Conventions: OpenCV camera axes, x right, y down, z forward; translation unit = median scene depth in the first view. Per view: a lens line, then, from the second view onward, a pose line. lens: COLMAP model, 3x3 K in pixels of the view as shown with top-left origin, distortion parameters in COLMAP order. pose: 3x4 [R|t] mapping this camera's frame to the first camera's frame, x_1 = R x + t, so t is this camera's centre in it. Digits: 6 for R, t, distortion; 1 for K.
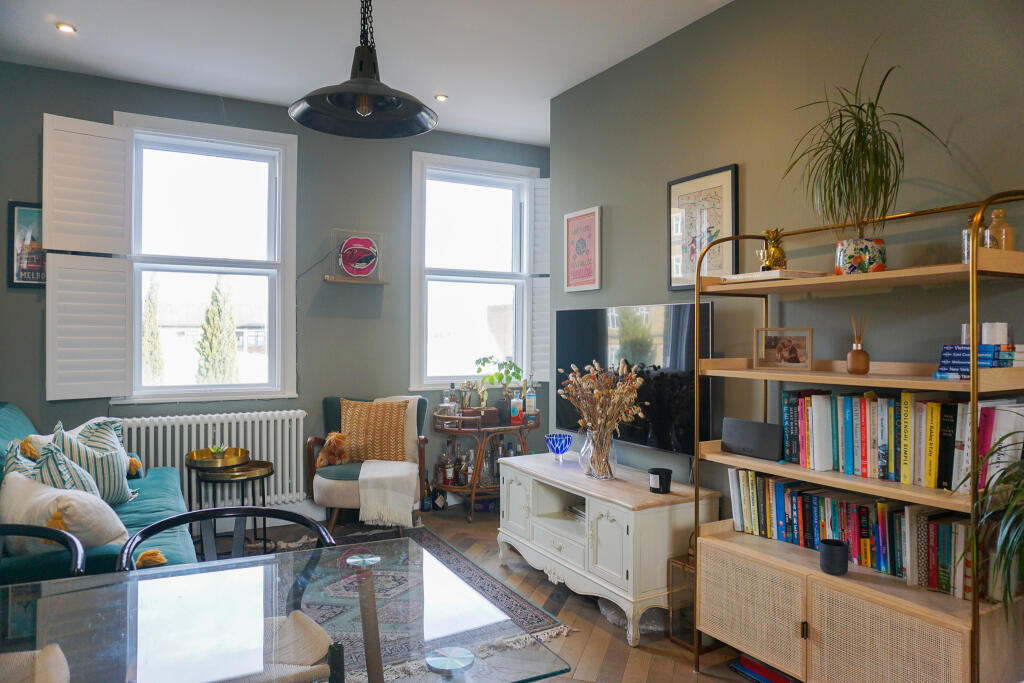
lens RADIAL K [[686.7, 0, 514.7], [0, 686.7, 334.1], [0, 0, 1]] dist [-0.057659, 0.036345]
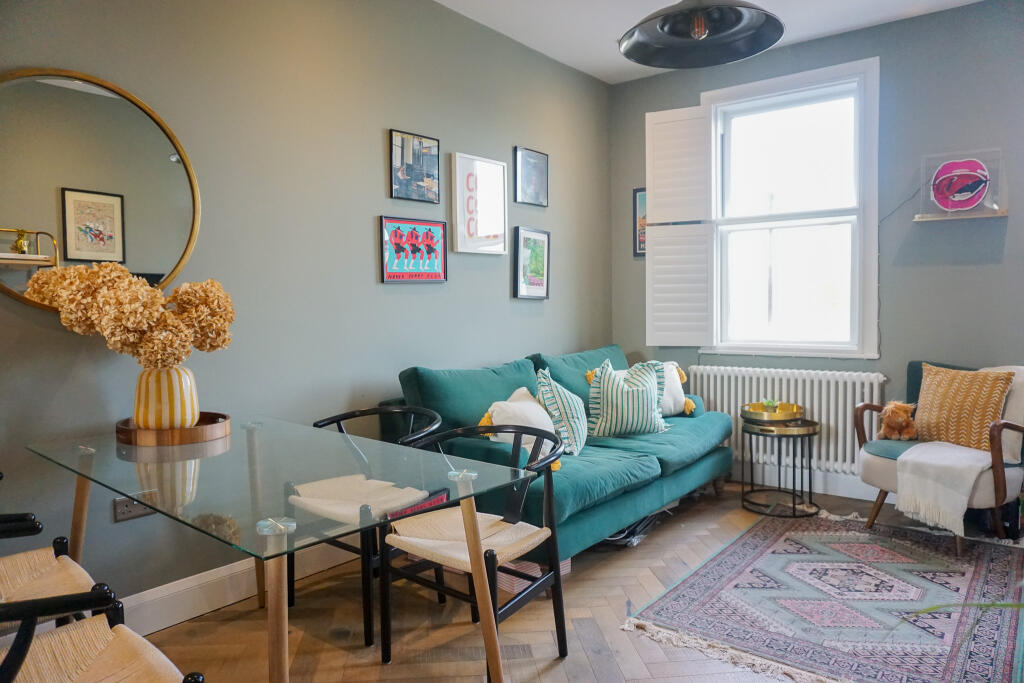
lens RADIAL K [[686.7, 0, 514.7], [0, 686.7, 334.1], [0, 0, 1]] dist [-0.057659, 0.036345]
pose [[0.381086, 0.030118, -0.924049, 0.336857], [0.017631, 0.999051, 0.039834, 0.020008], [0.924372, -0.031473, 0.380193, 0.261704]]
